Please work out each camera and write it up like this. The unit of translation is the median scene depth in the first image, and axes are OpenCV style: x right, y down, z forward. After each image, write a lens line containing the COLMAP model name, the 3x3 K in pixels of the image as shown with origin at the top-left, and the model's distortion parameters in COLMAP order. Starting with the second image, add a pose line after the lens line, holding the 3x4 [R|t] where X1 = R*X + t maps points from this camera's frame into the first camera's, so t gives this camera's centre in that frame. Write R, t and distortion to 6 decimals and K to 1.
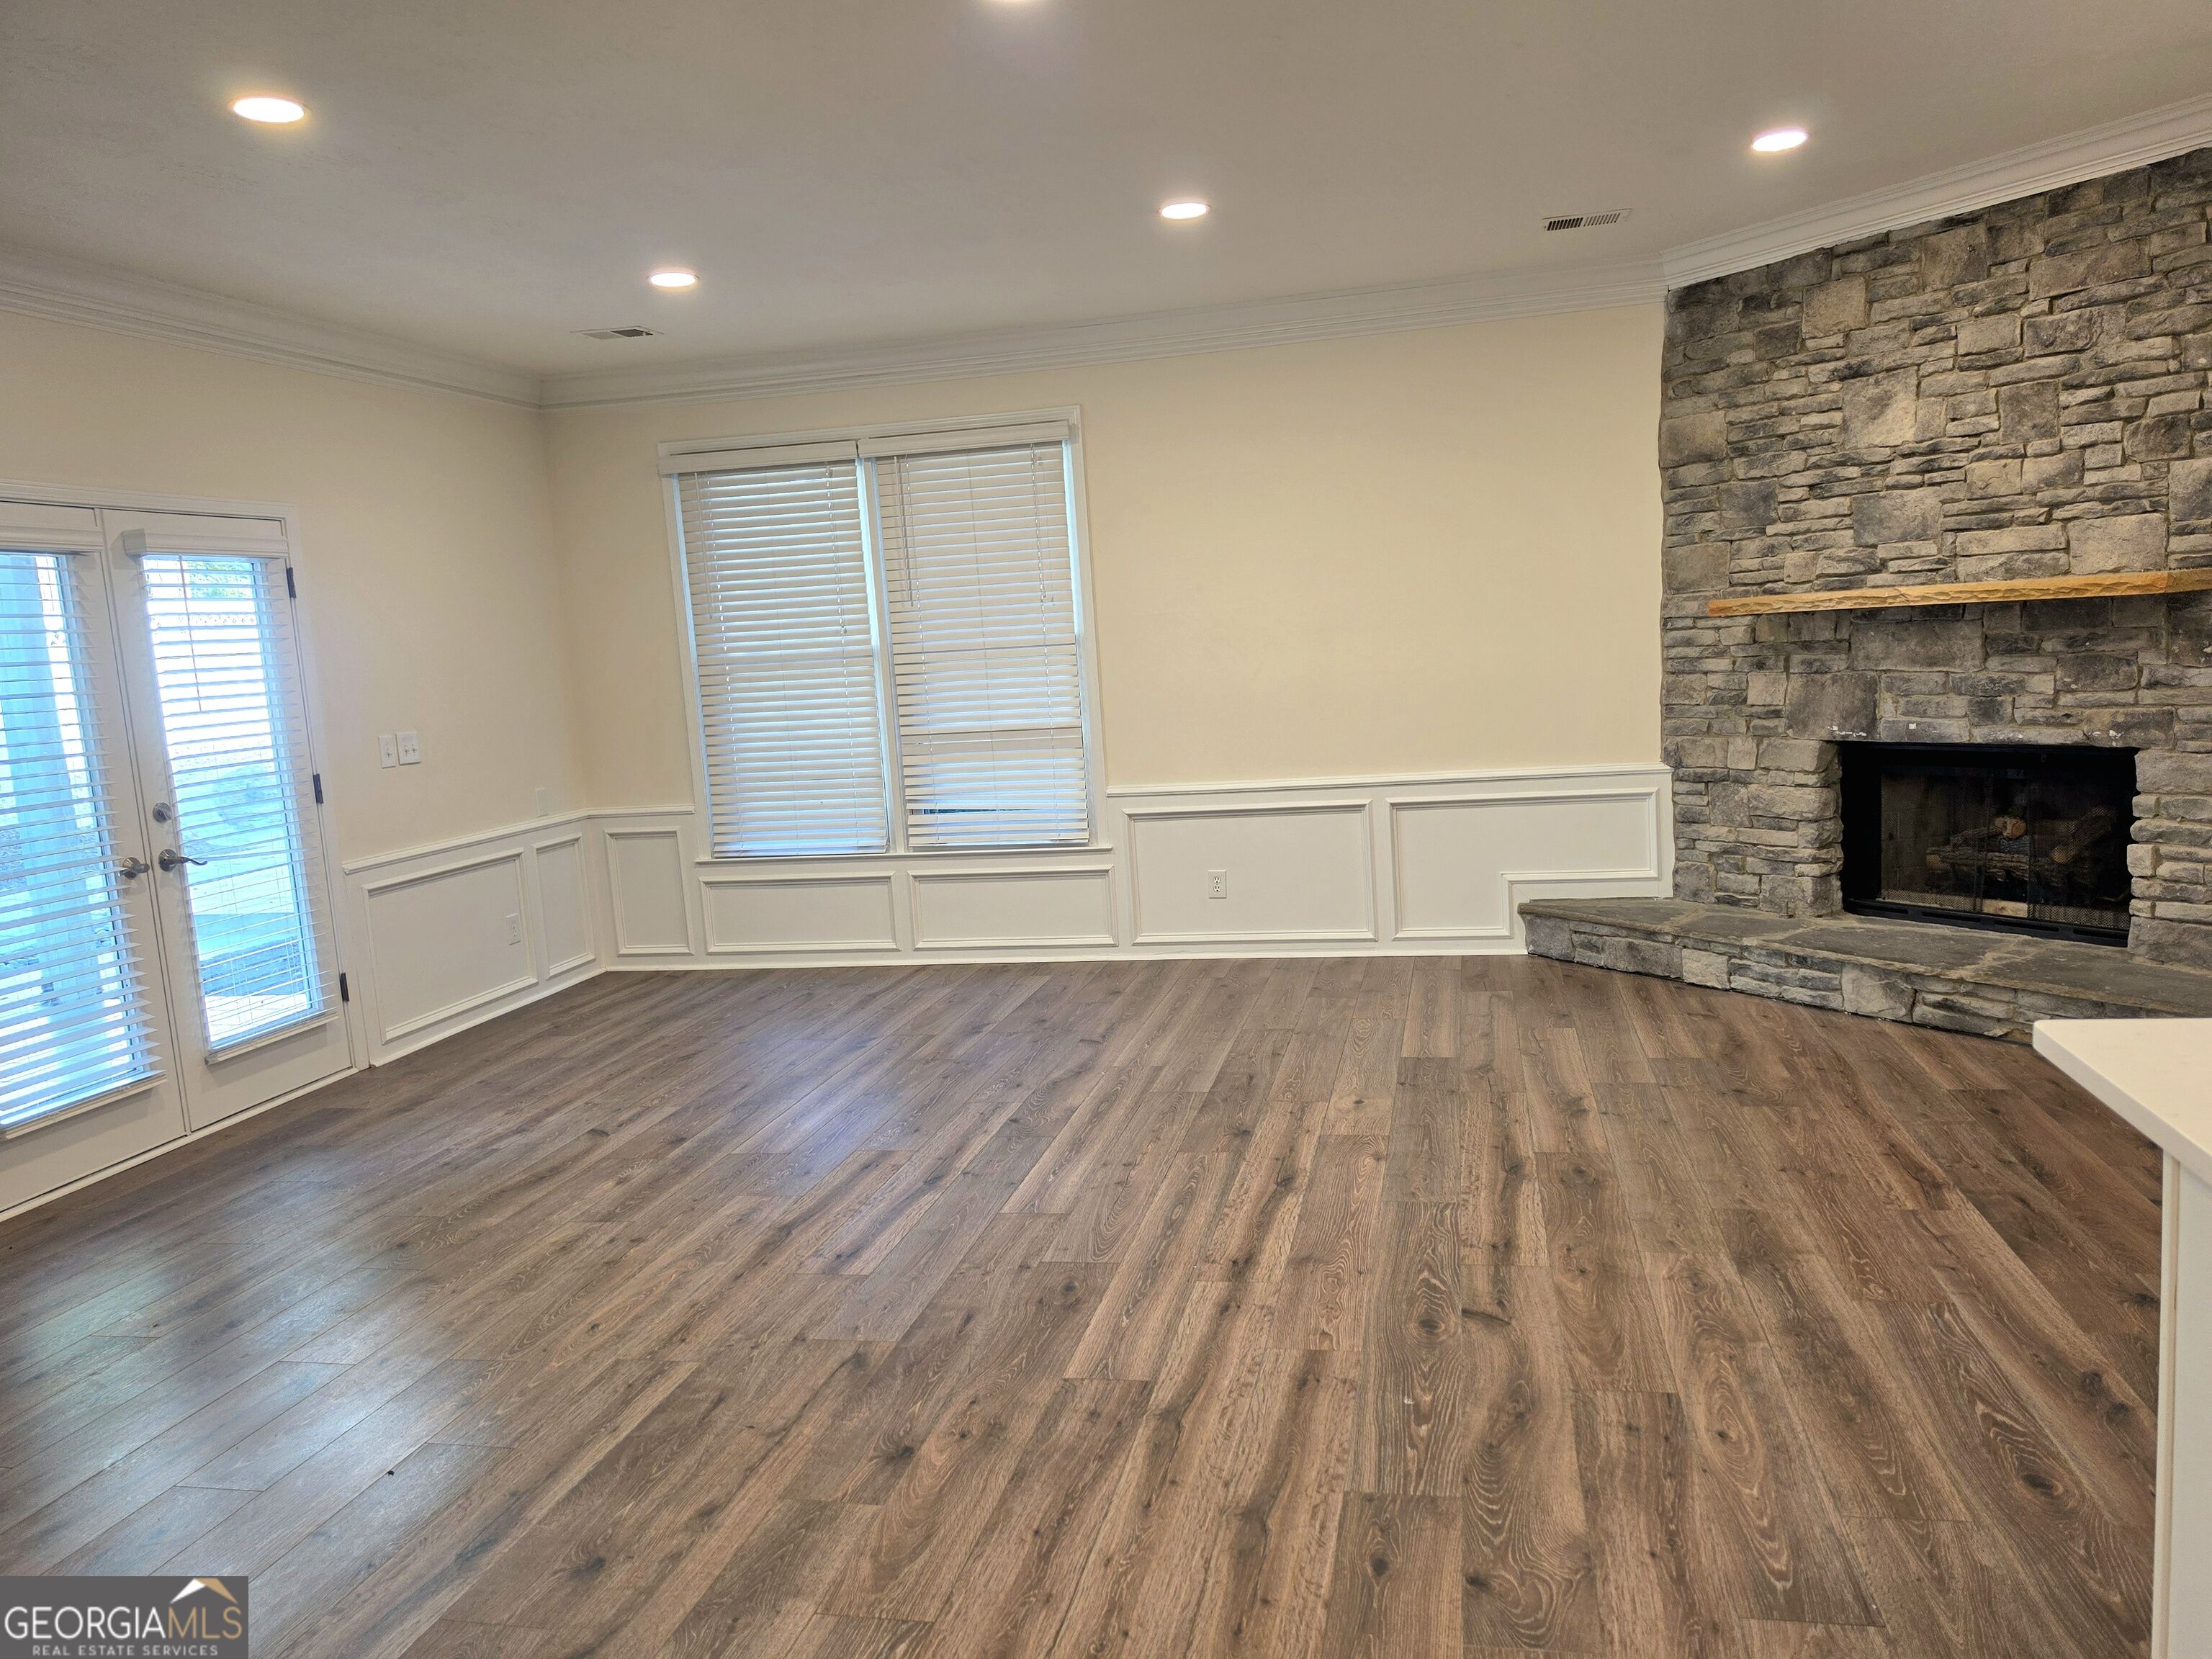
lens RADIAL K [[1523.4, 0, 1107.3], [0, 1523.4, 838.6], [0, 0, 1]] dist [0.019984, -0.021339]
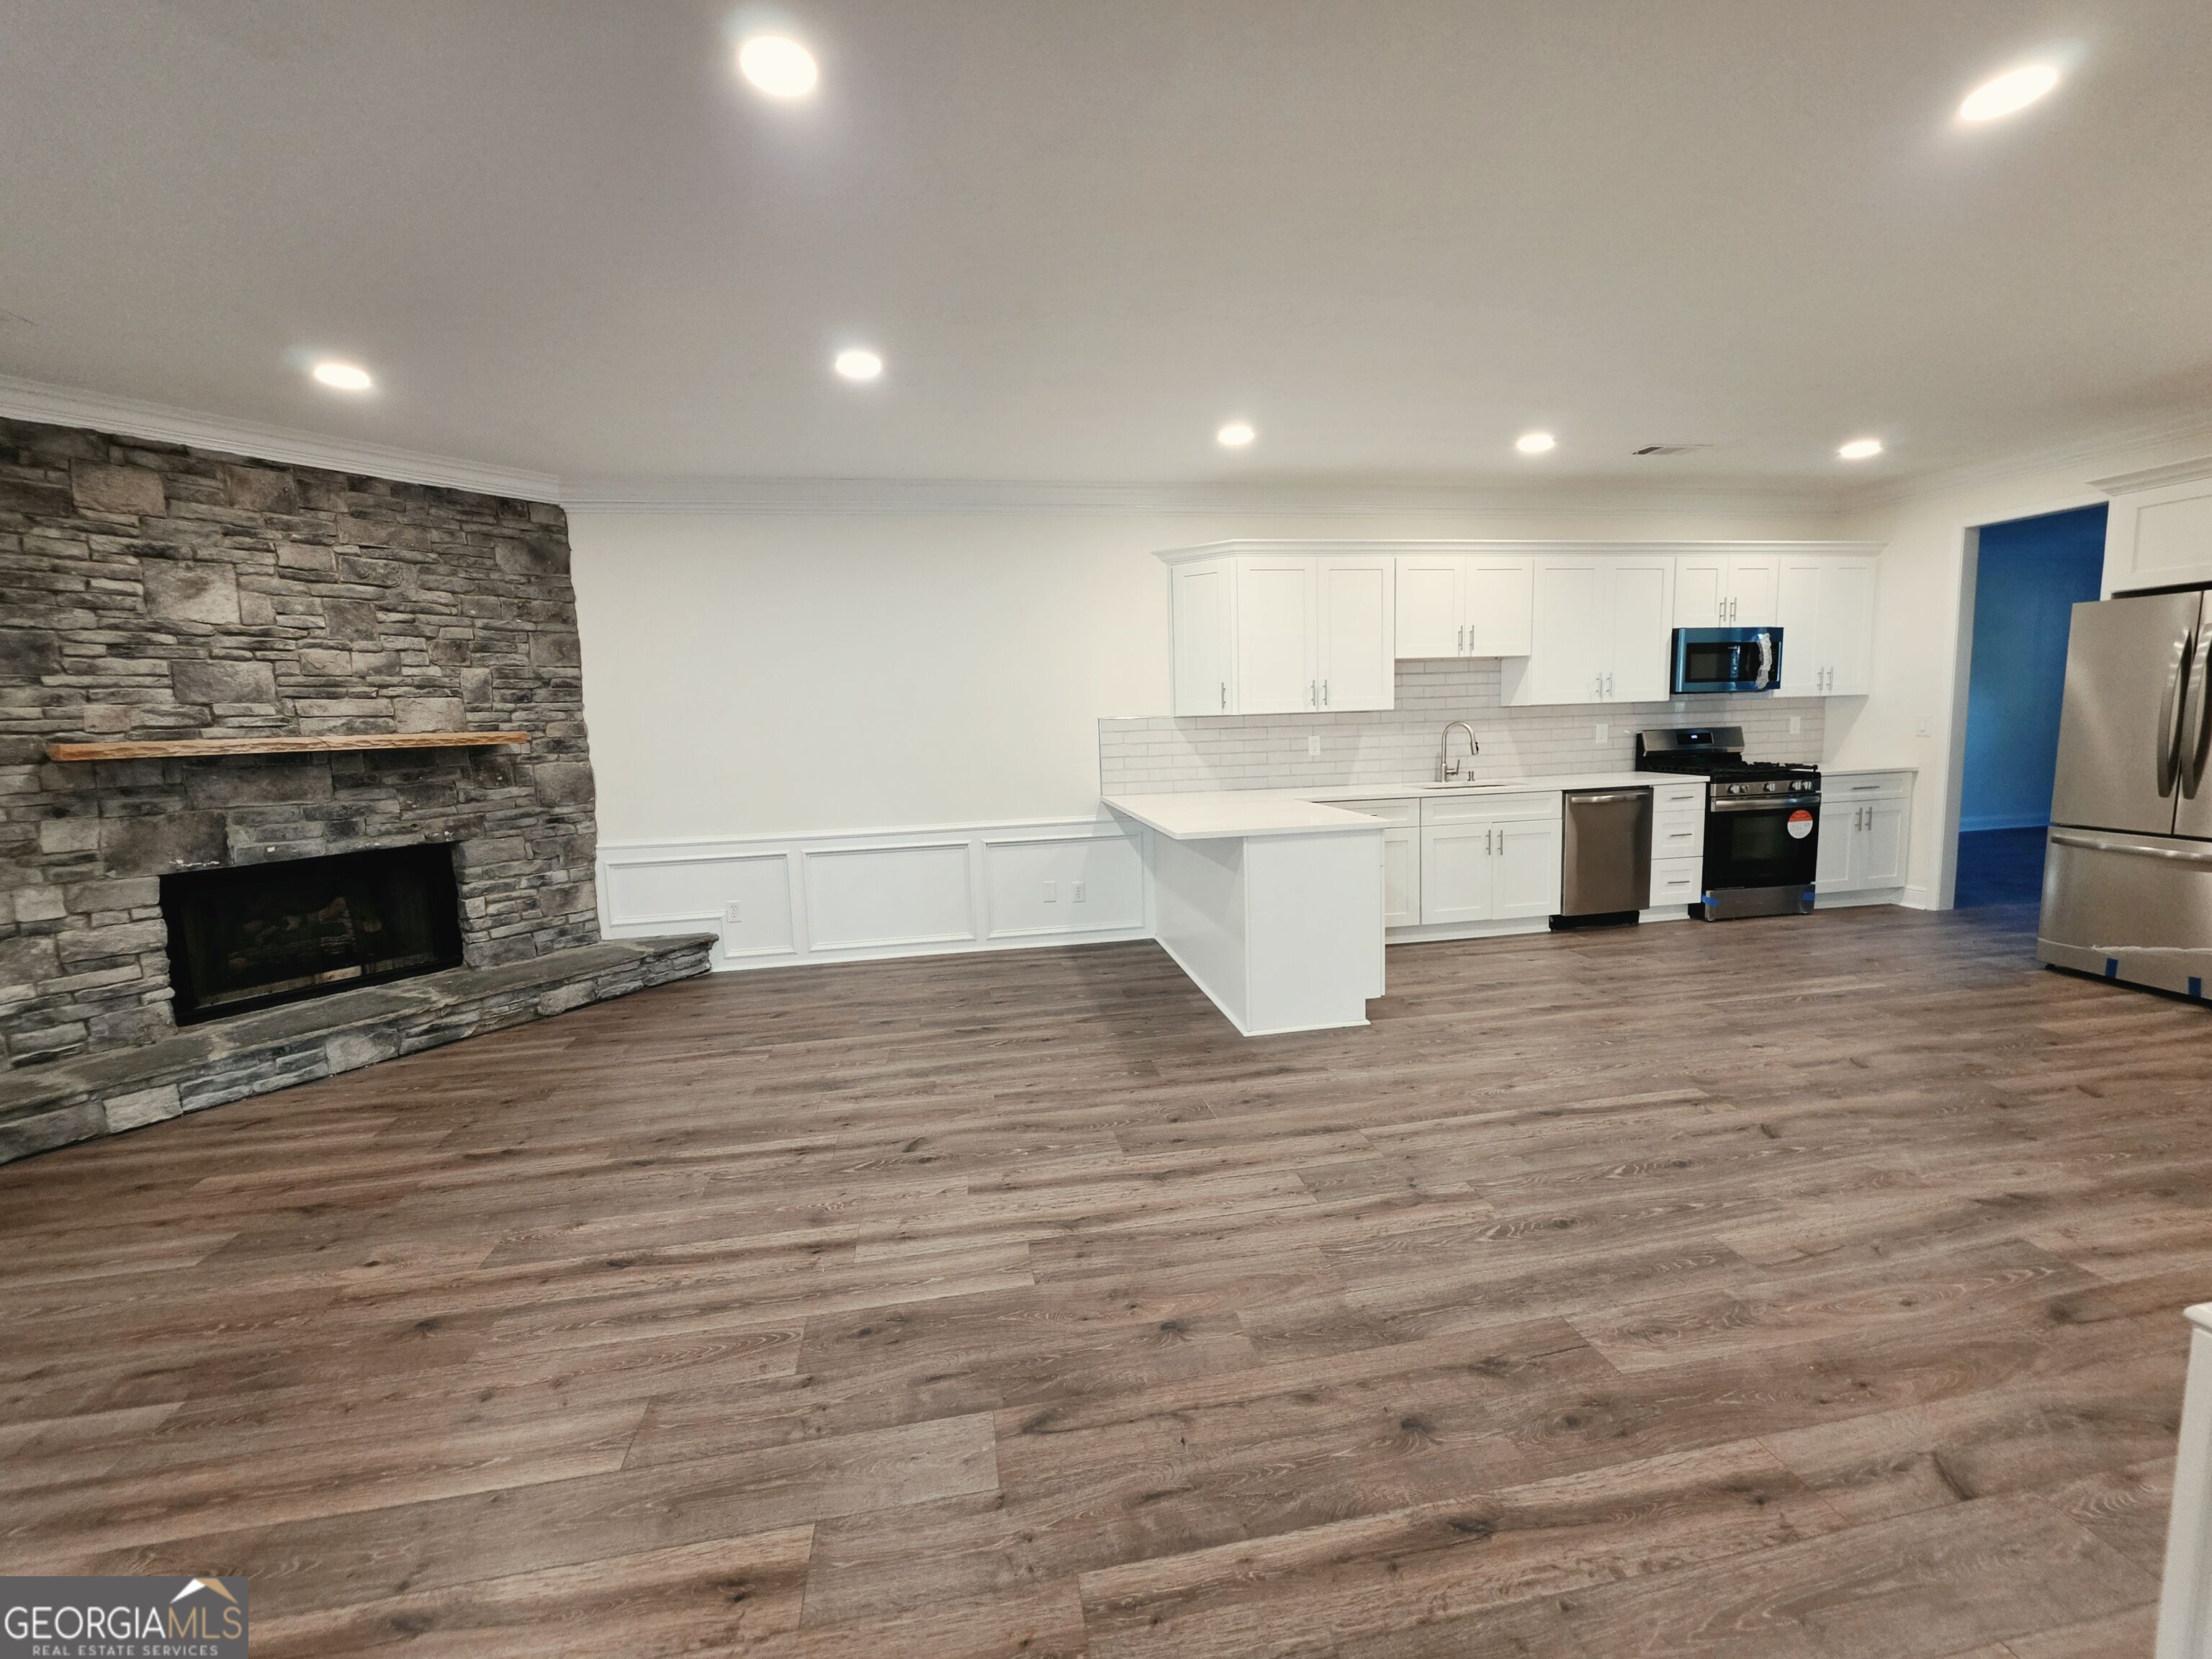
lens RADIAL K [[893.7, 0, 1105.0], [0, 893.7, 815.6], [0, 0, 1]] dist [0.004205, 0.000024]
pose [[-0.378459, -0.029138, 0.925159, -0.466975], [0.178075, 0.978541, 0.103666, -0.062073], [-0.908327, 0.203981, -0.365149, 0.725790]]
